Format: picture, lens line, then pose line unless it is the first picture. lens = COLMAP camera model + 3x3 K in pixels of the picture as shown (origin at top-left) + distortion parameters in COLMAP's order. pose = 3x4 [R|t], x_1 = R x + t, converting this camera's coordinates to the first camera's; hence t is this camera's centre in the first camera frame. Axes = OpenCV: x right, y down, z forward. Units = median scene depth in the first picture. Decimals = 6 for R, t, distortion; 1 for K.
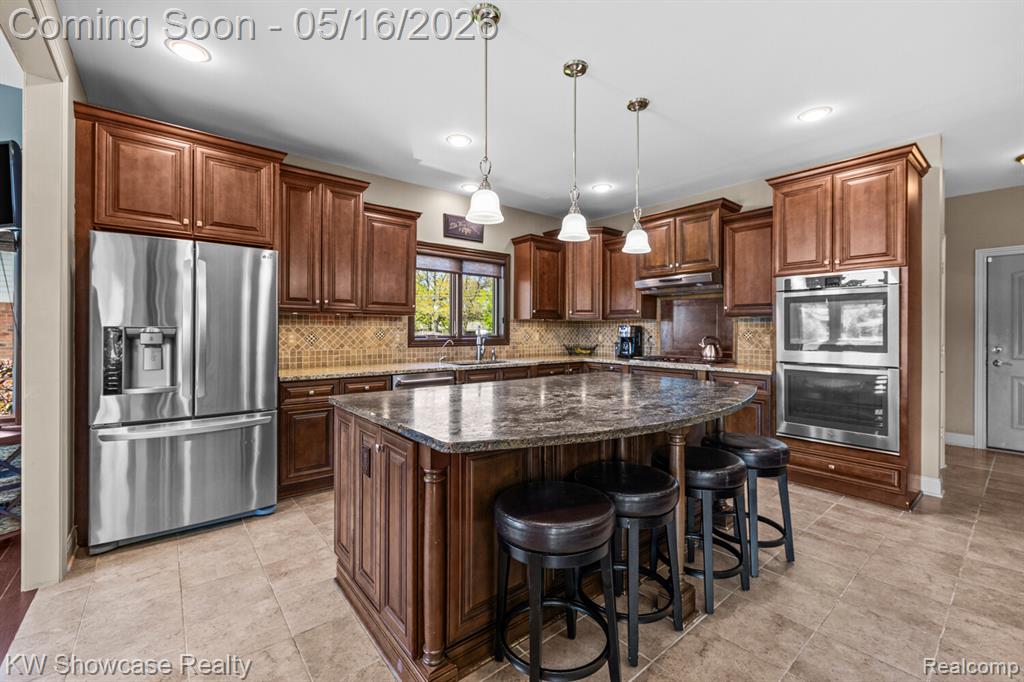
lens RADIAL K [[427.4, 0, 511.5], [0, 427.4, 335.6], [0, 0, 1]] dist [-0.000223, 0.000143]
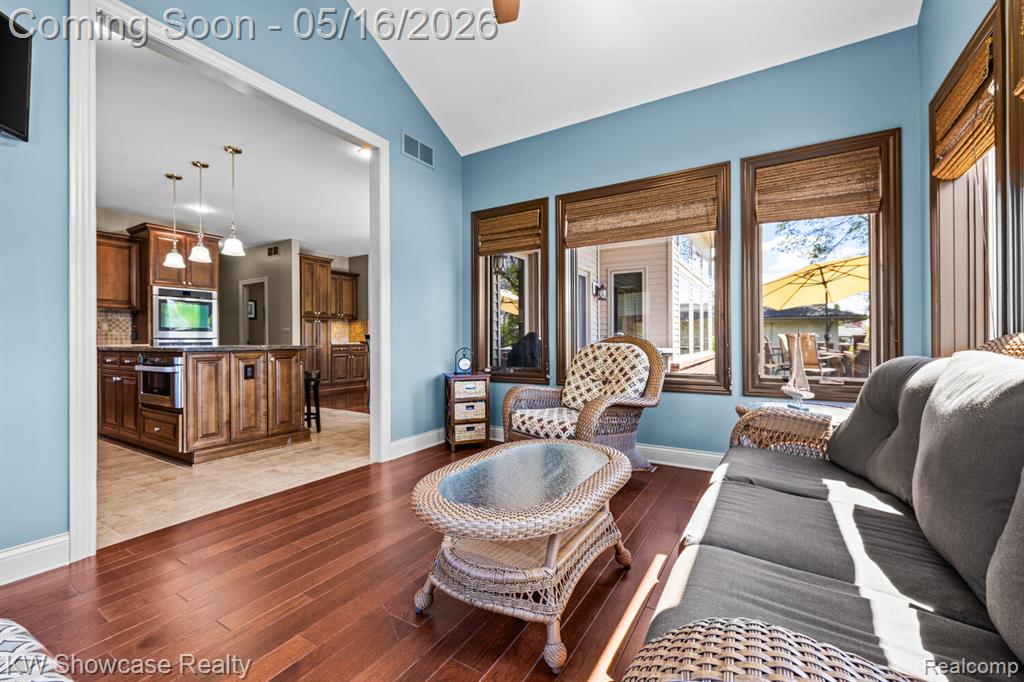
lens RADIAL K [[427.3, 0, 512.0], [0, 427.3, 338.9], [0, 0, 1]] dist [-0.000309, 0.000264]
pose [[-0.331747, 0.000715, 0.943368, -1.201817], [0.012695, 0.999913, 0.003707, 0.066496], [-0.943283, 0.013206, -0.331728, 0.224816]]
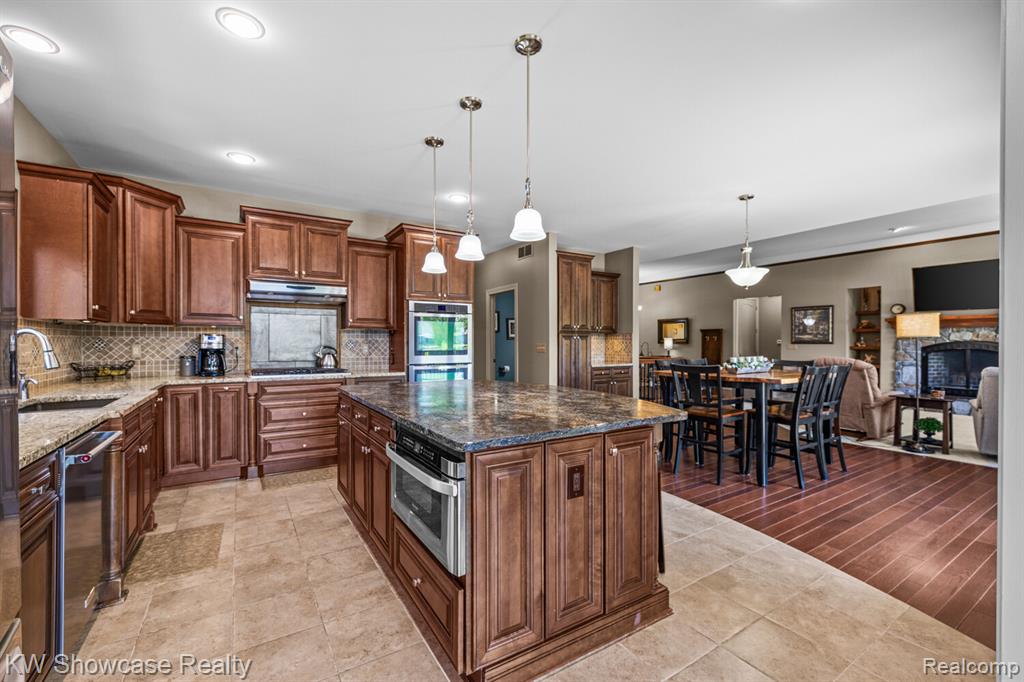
lens RADIAL K [[428.2, 0, 511.6], [0, 428.2, 344.8], [0, 0, 1]] dist [-0.000097, 0.000378]
pose [[0.121008, -0.007509, 0.992623, -0.575580], [0.008379, 0.999943, 0.006543, -0.005624], [-0.992616, 0.007525, 0.121064, 0.465338]]
